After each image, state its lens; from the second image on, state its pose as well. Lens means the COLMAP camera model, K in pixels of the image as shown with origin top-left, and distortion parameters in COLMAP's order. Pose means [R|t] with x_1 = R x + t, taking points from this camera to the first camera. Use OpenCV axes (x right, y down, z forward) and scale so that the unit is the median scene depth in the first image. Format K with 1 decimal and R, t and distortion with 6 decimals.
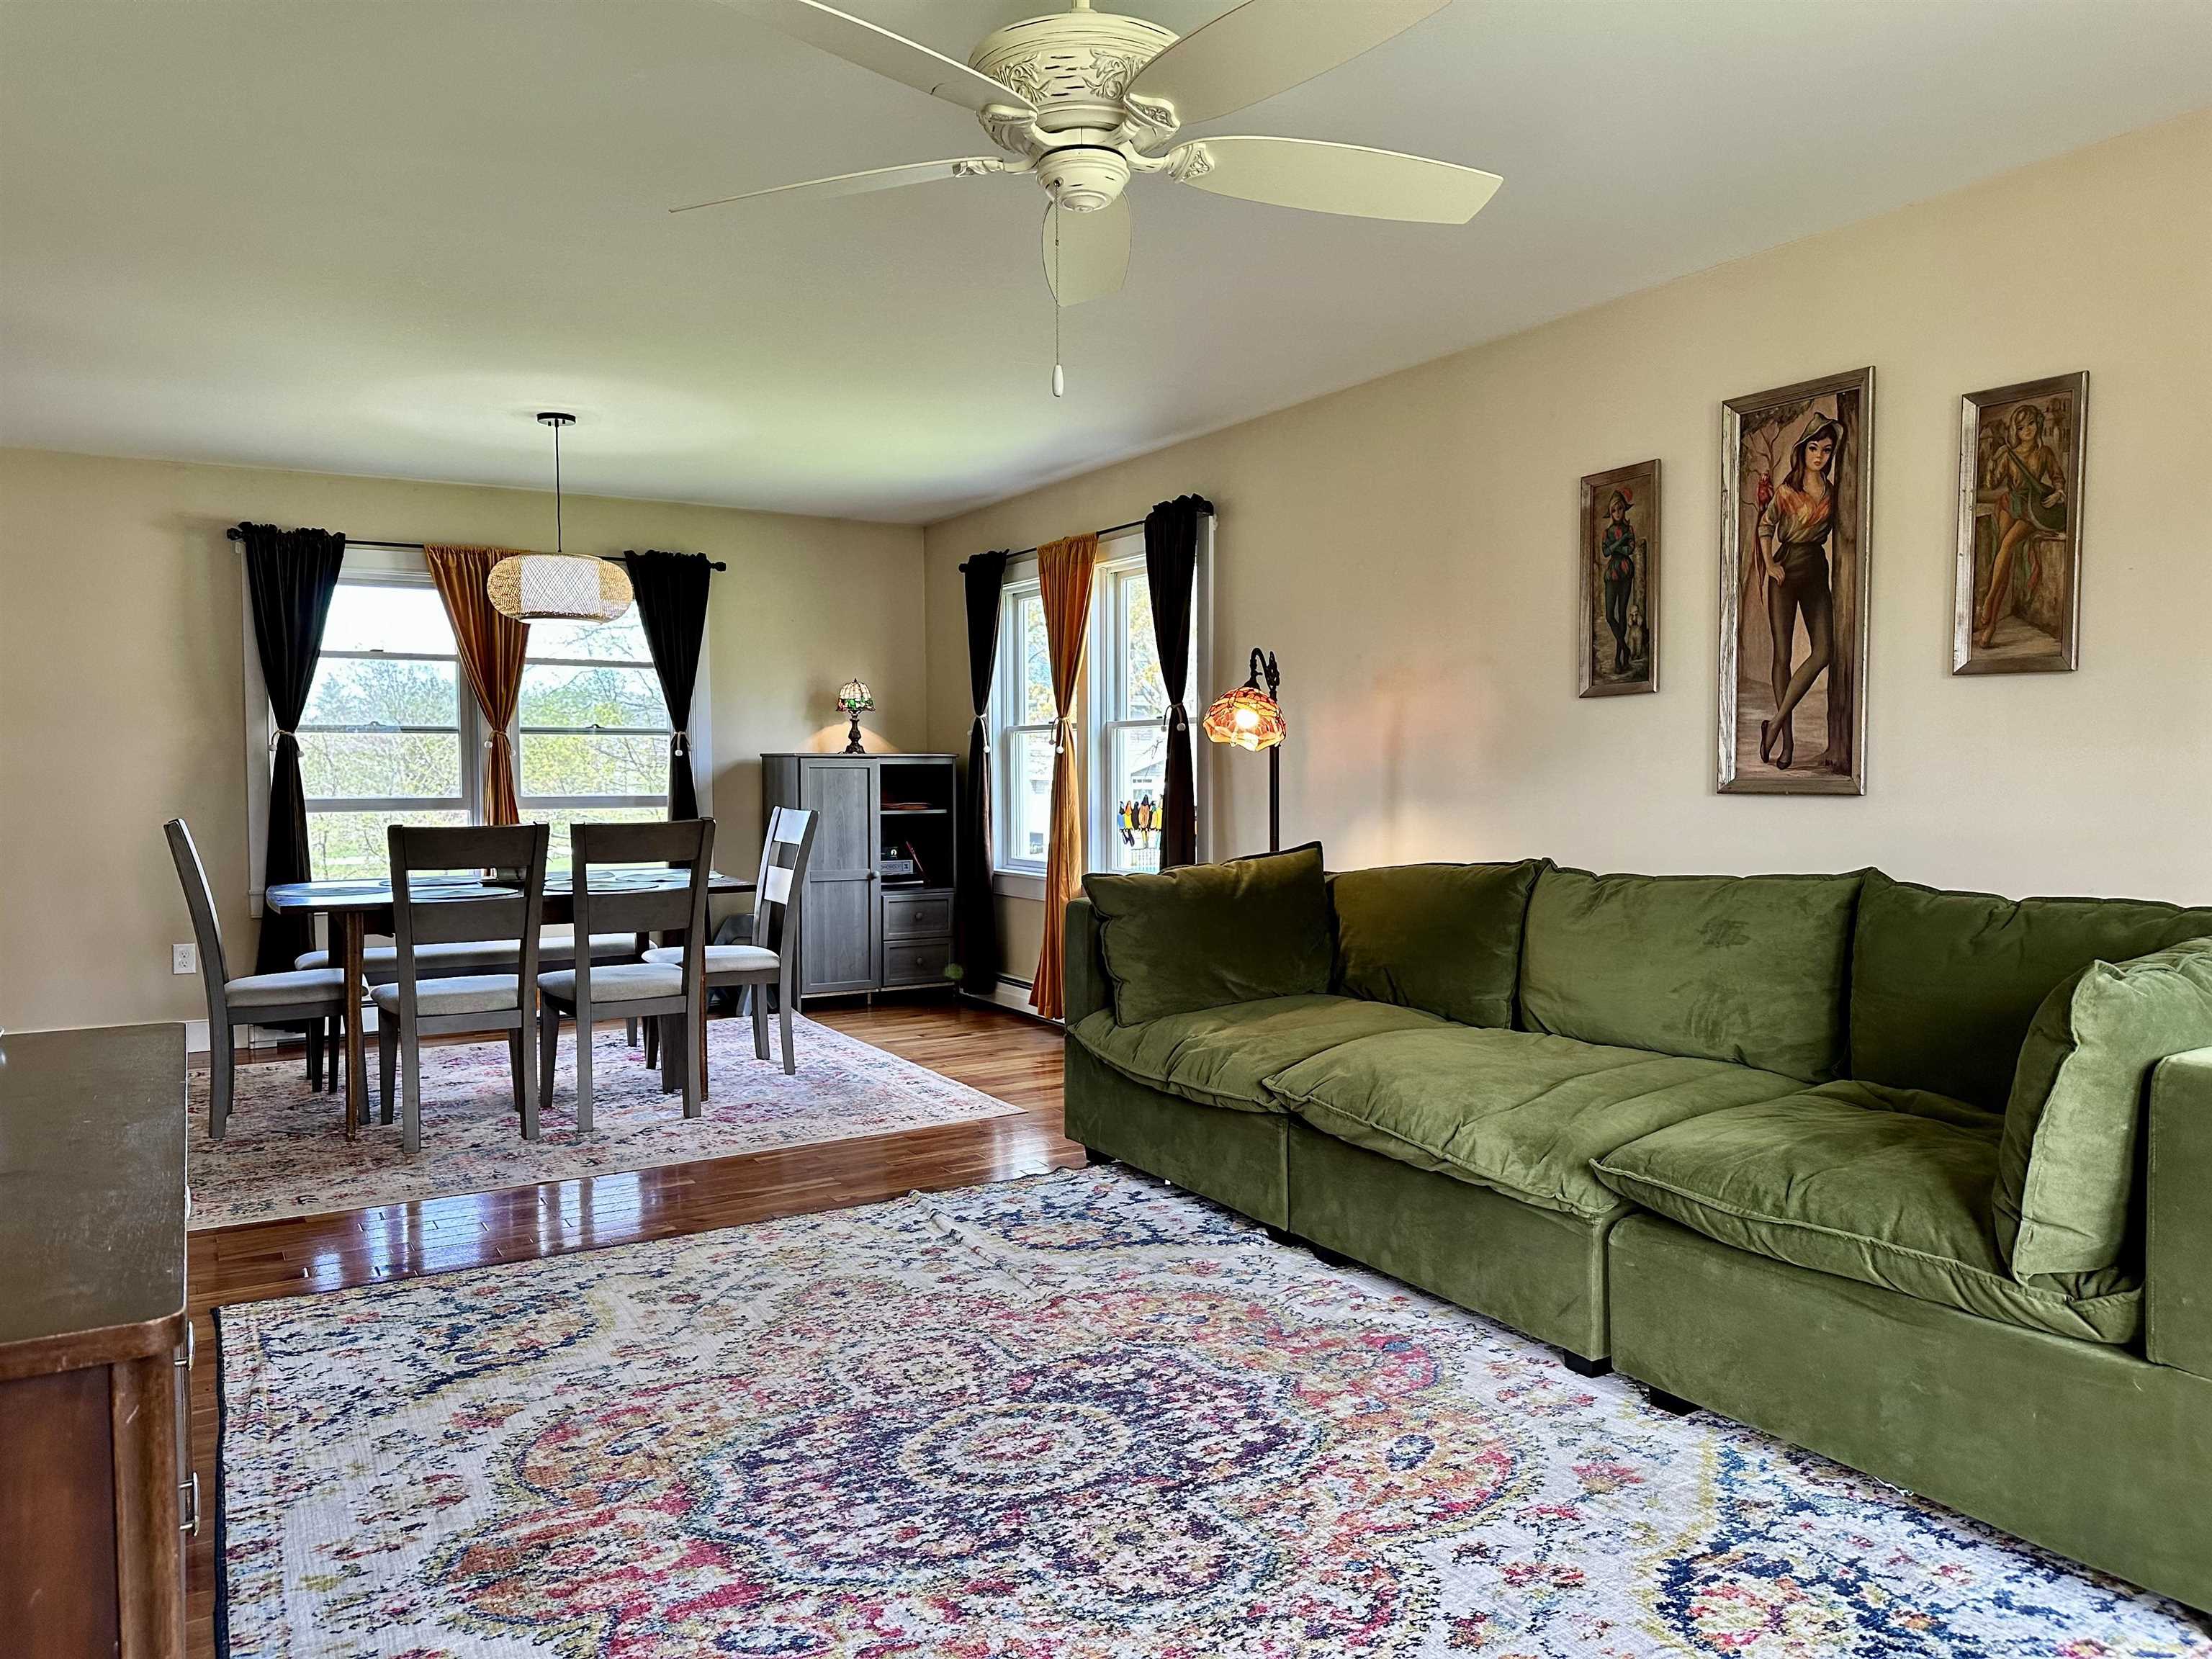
lens RADIAL K [[1554.9, 0, 1106.0], [0, 1554.9, 829.5], [0, 0, 1]] dist [0.085494, -0.126258]
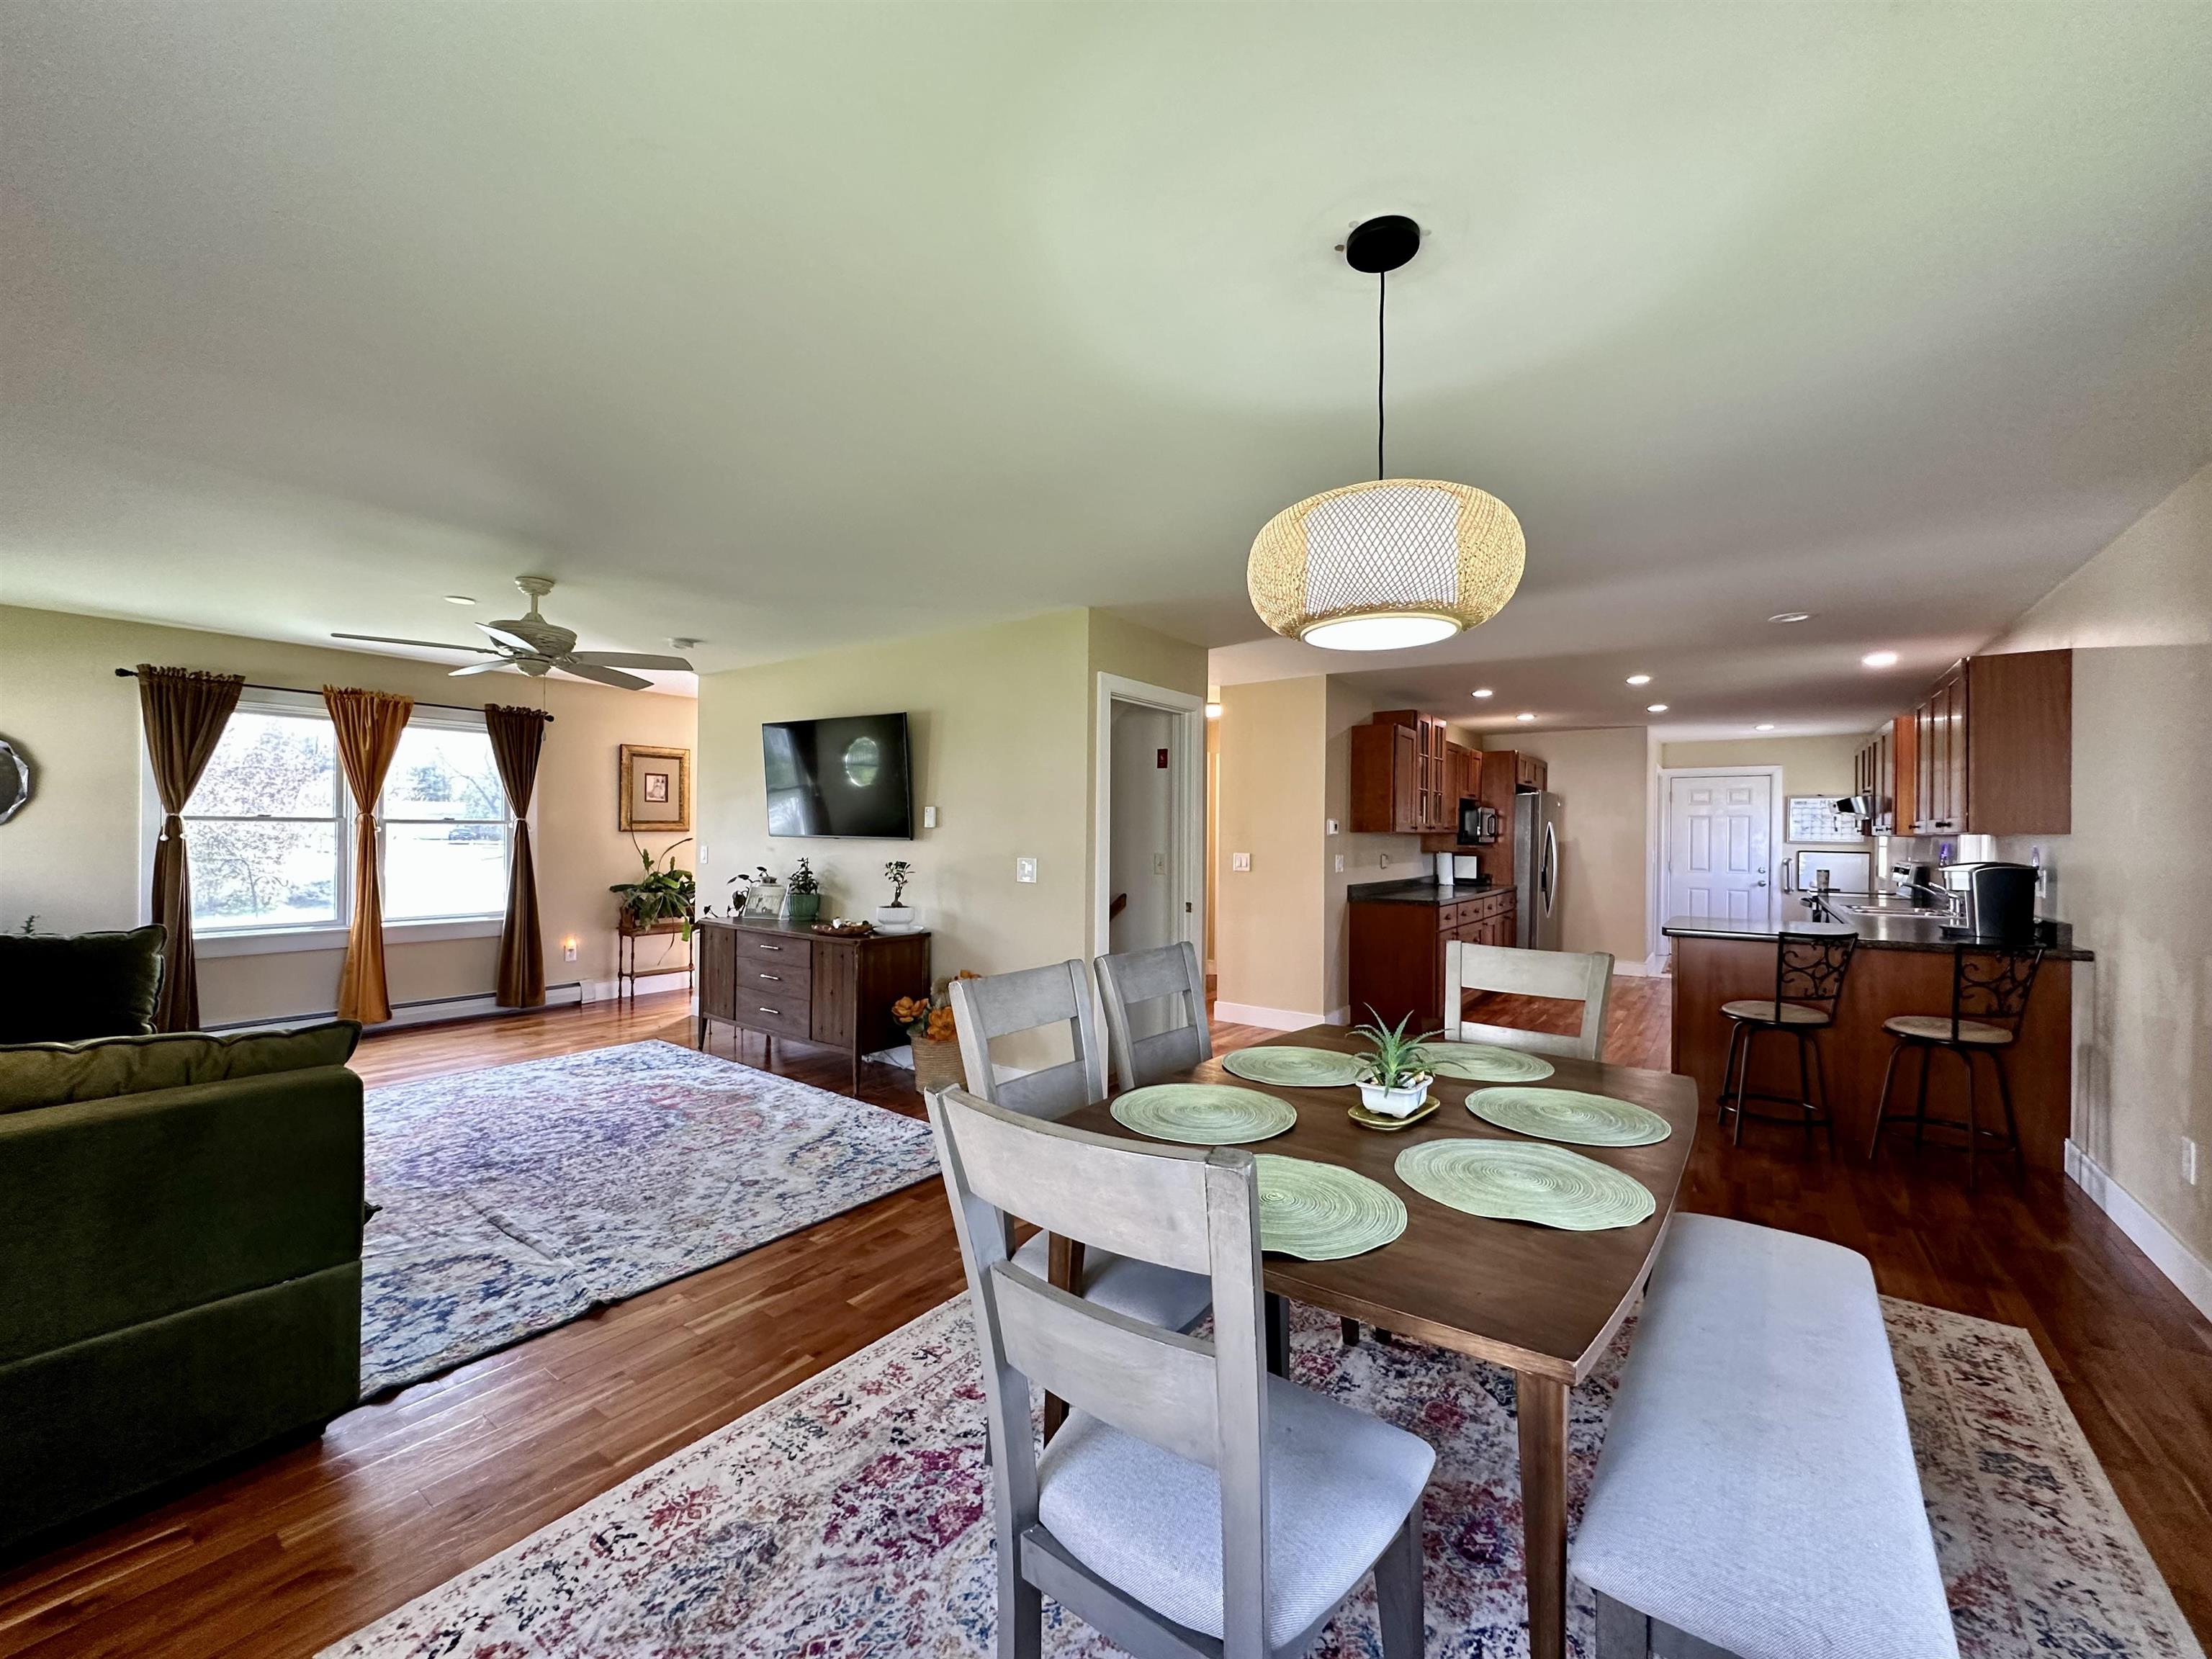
lens RADIAL K [[879.7, 0, 1106.0], [0, 879.7, 829.5], [0, 0, 1]] dist [0.000122, -0.000047]
pose [[-0.920357, -0.008081, -0.390995, -0.265557], [-0.024220, 0.999045, 0.036363, -0.136908], [0.390328, 0.042937, -0.919674, 2.160353]]
